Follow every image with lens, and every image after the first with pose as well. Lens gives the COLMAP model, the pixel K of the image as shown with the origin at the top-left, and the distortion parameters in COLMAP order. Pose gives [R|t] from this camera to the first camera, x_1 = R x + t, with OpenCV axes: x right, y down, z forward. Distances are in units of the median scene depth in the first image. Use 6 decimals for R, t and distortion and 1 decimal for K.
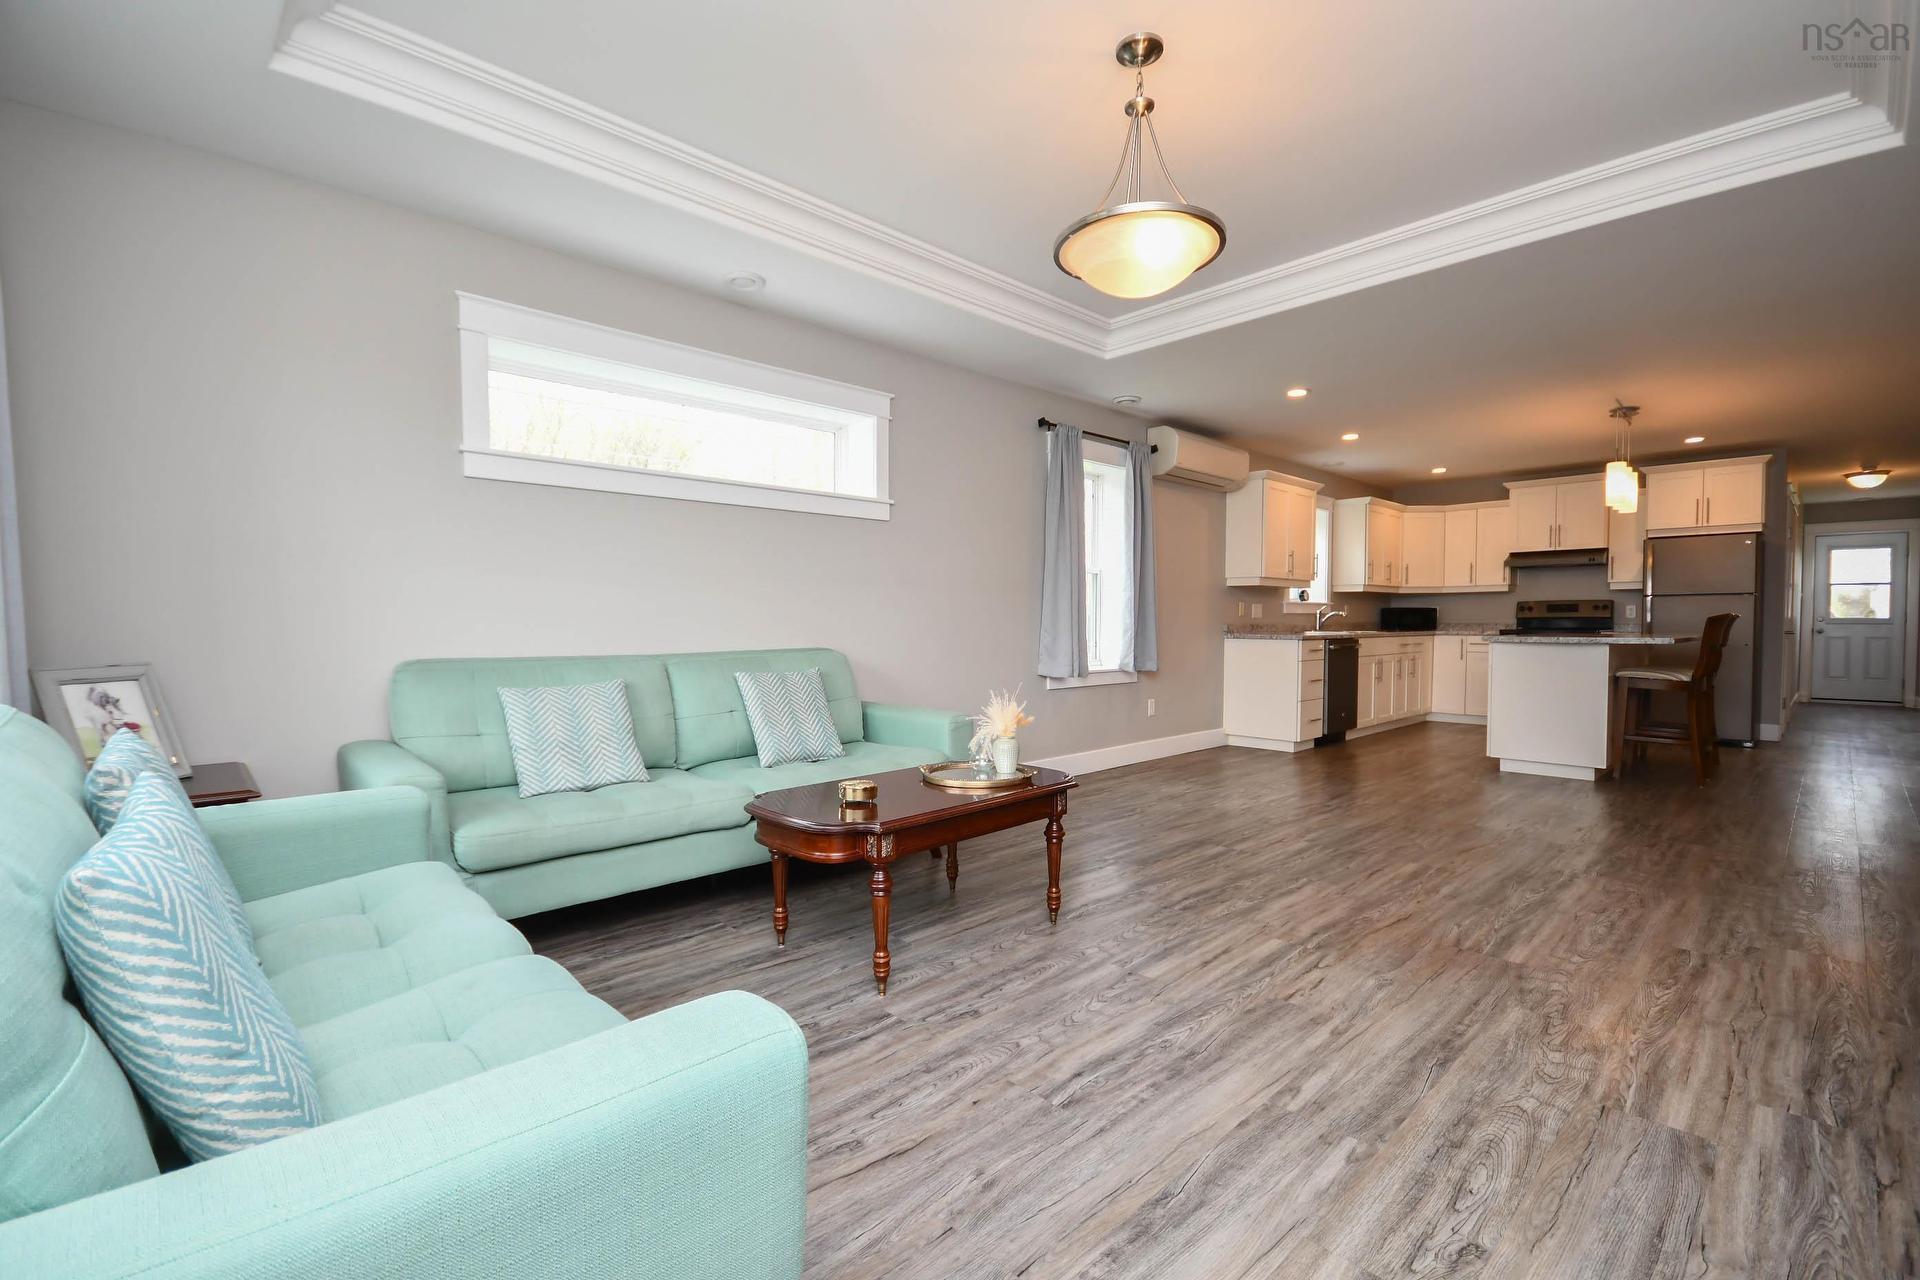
lens RADIAL K [[833.5, 0, 960.0], [0, 833.5, 640.0], [0, 0, 1]] dist [0.000388, -0.006200]
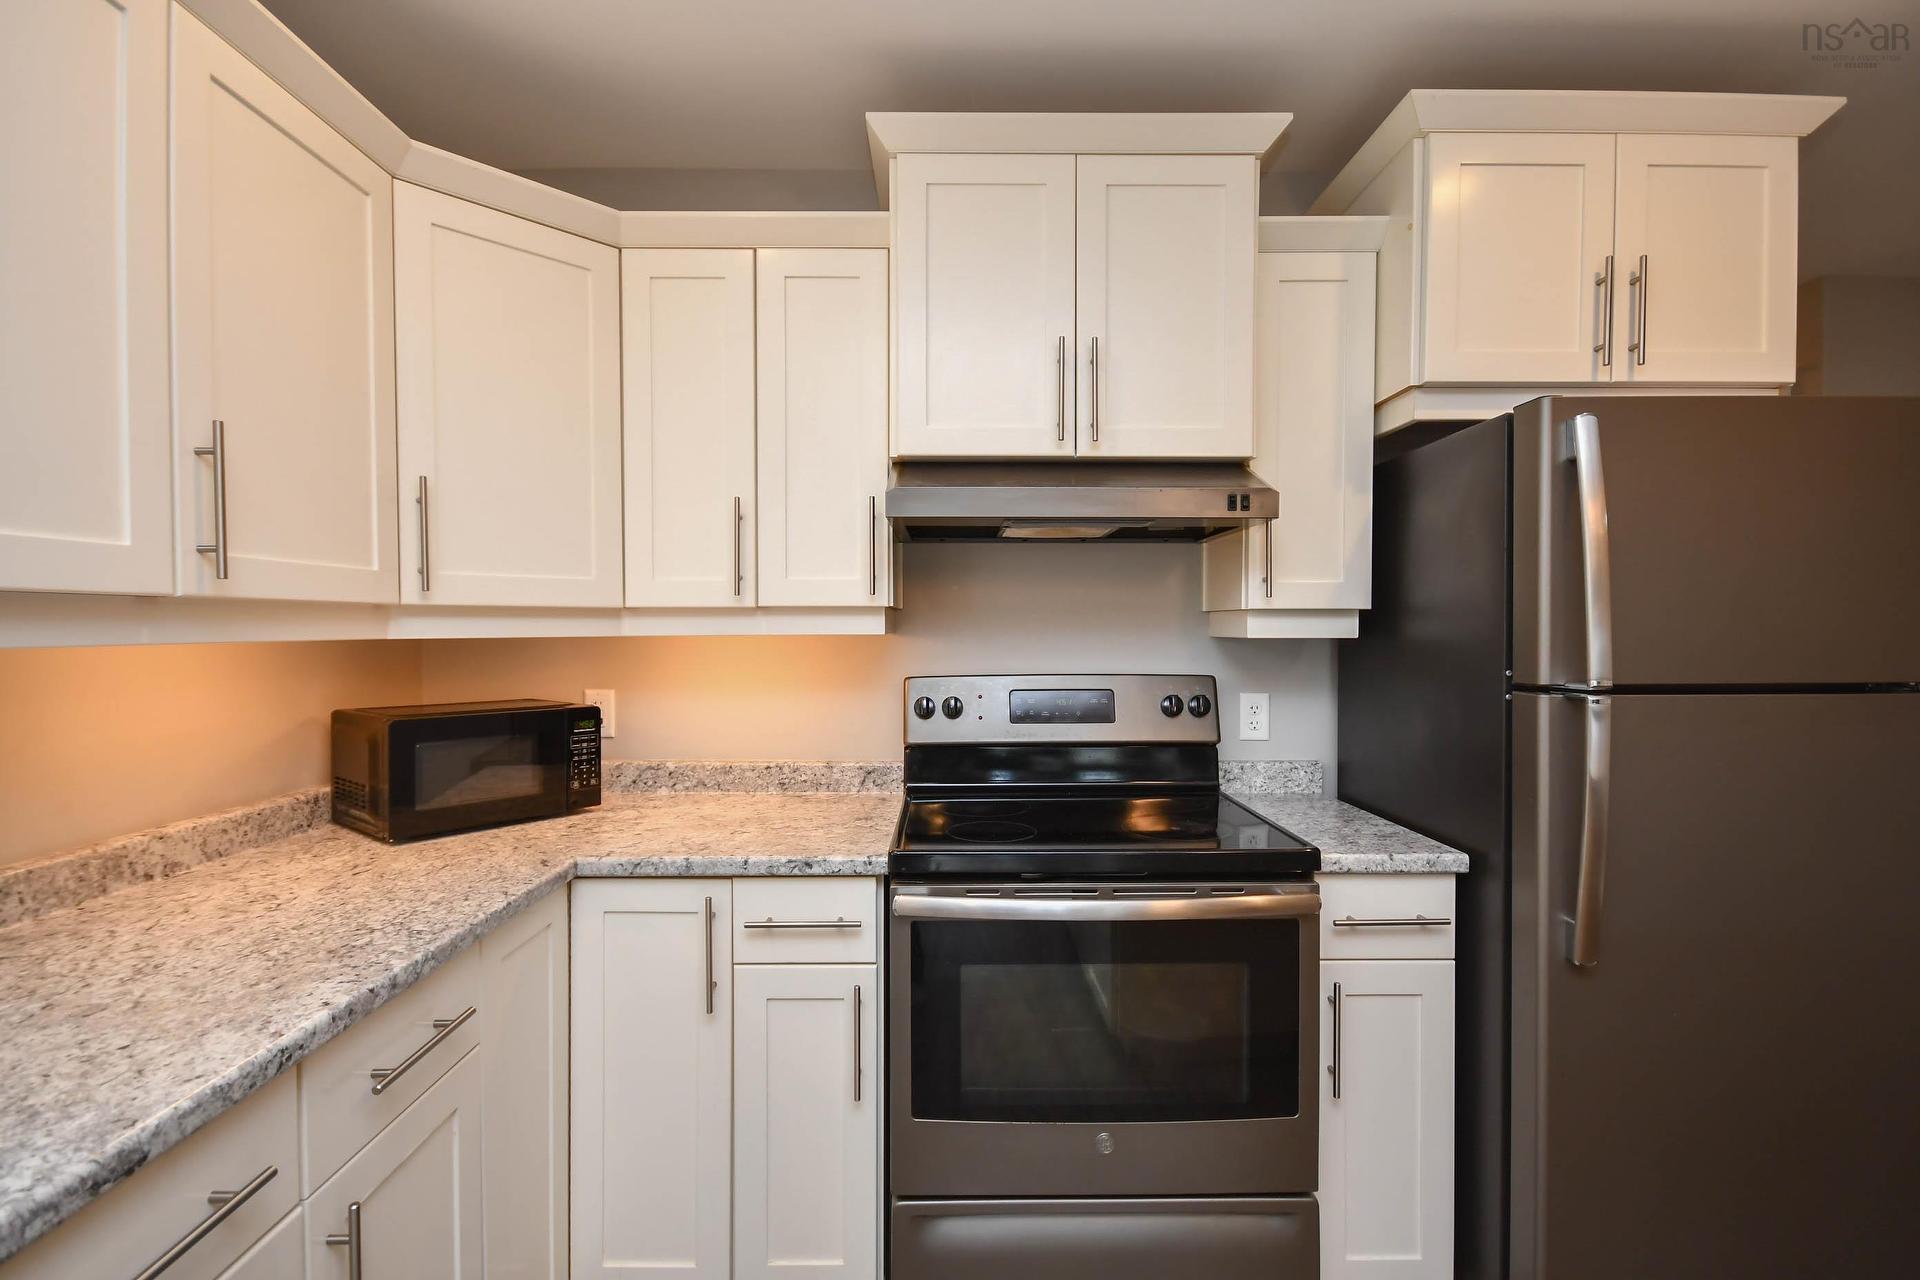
lens RADIAL K [[881.1, 0, 960.0], [0, 881.1, 640.0], [0, 0, 1]] dist [0.000491, 0.000216]
pose [[0.676510, -0.010480, 0.736359, 0.962451], [0.017475, 0.999846, -0.001825, -0.109607], [-0.736226, 0.014103, 0.676588, 1.590897]]
